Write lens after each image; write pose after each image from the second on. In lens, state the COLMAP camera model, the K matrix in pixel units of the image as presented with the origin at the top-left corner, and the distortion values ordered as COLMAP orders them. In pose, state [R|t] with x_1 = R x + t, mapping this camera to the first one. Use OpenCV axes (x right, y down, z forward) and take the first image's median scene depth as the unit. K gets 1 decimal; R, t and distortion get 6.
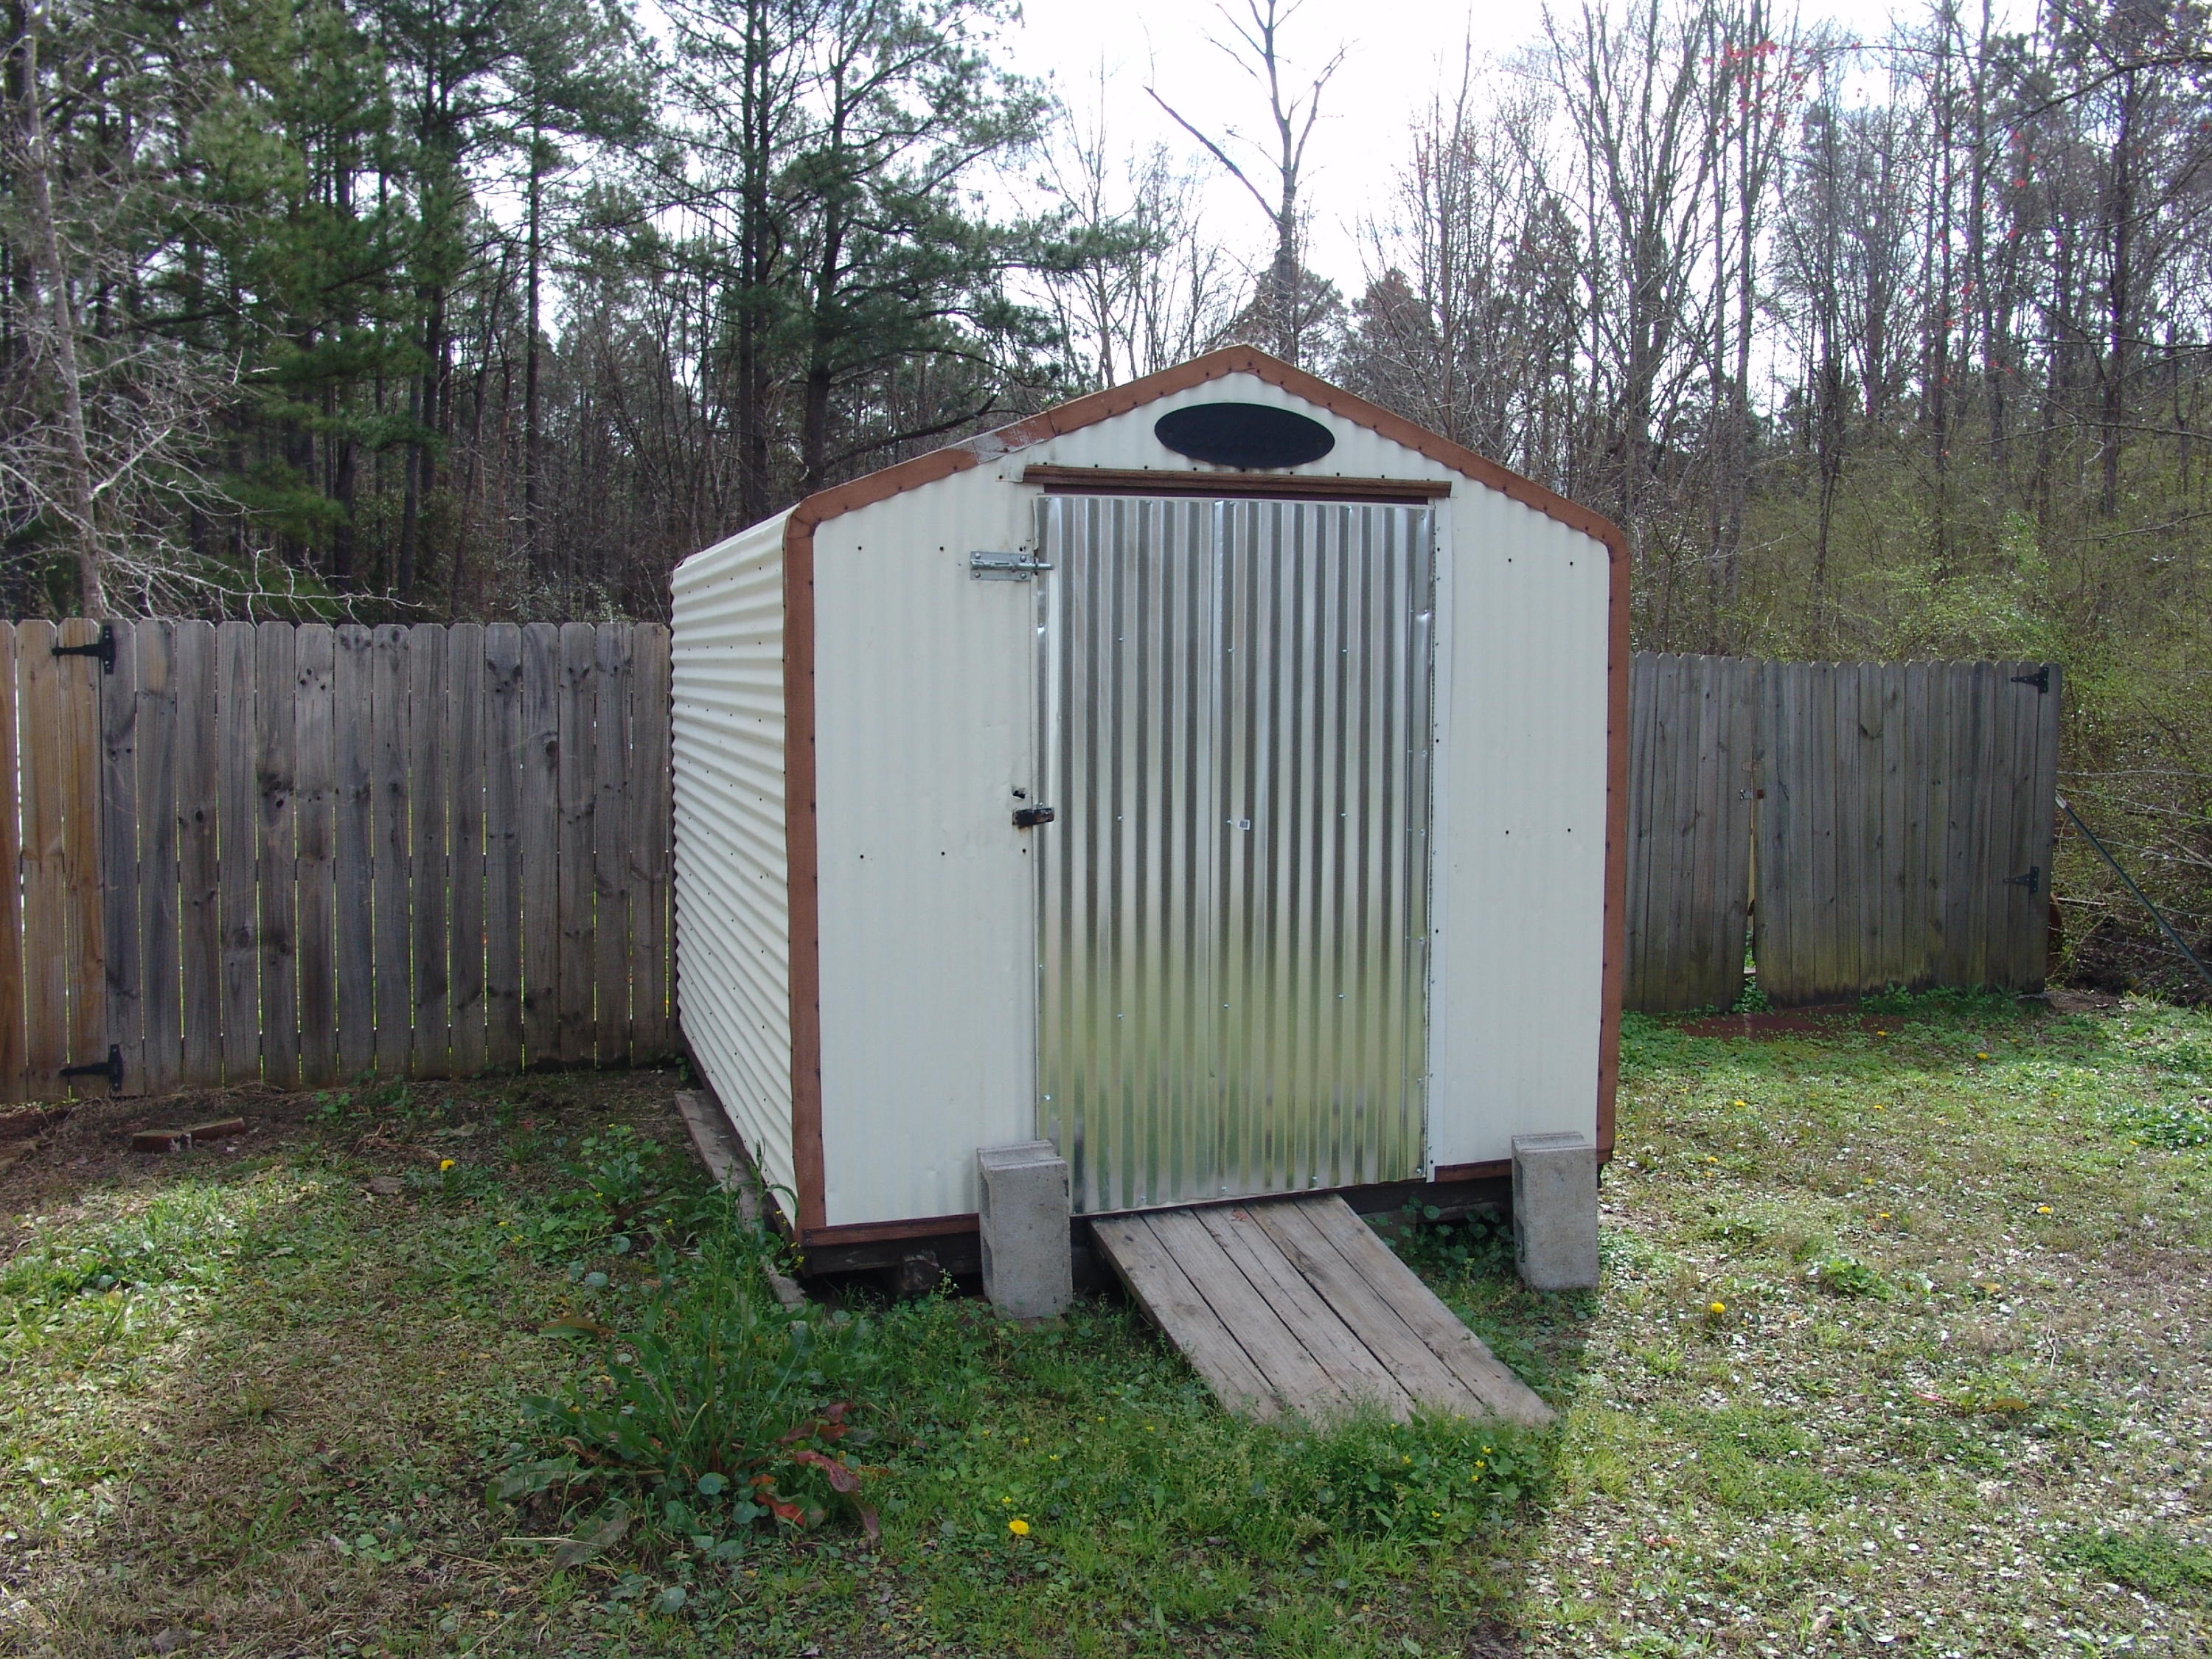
lens RADIAL K [[1846.1, 0, 1106.0], [0, 1846.1, 829.5], [0, 0, 1]] dist [-0.154572, 0.127564]
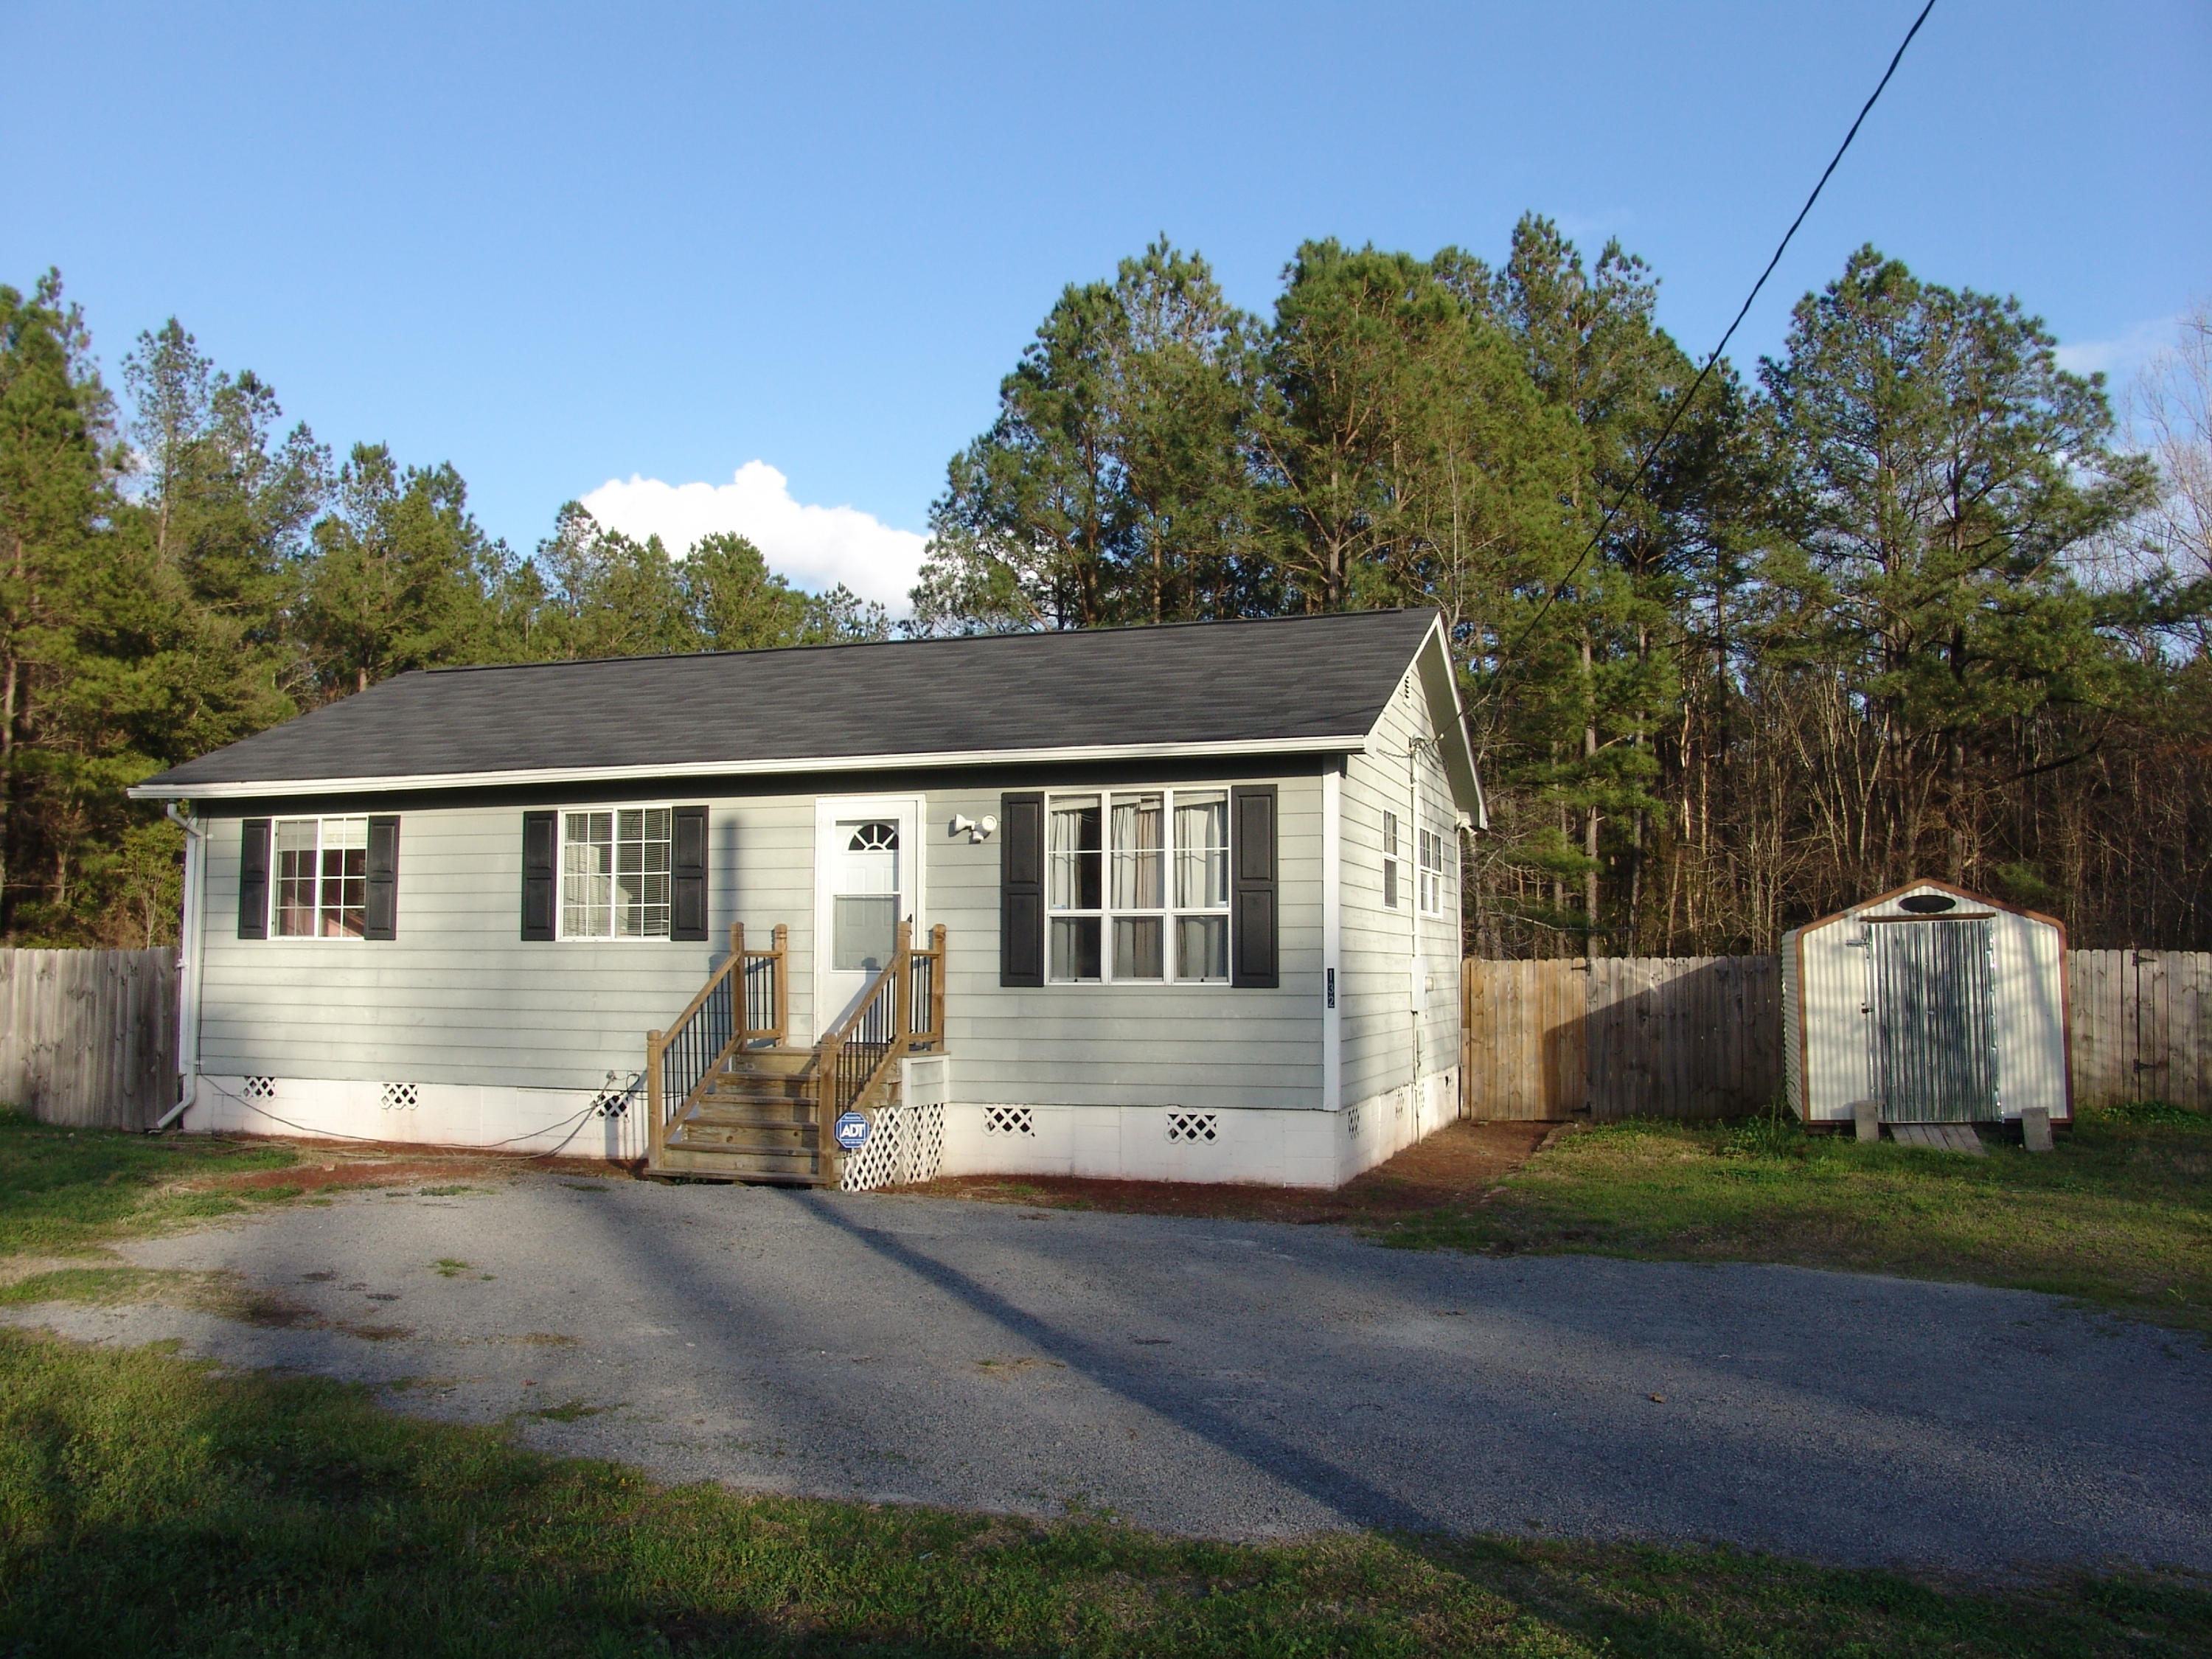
lens RADIAL K [[1846.1, 0, 1106.0], [0, 1846.1, 829.5], [0, 0, 1]] dist [-0.154572, 0.127564]
pose [[0.804649, -0.061684, -0.590538, 0.853155], [-0.036075, 0.987672, -0.152322, 0.230587], [0.592654, 0.143870, 0.792504, -2.710315]]
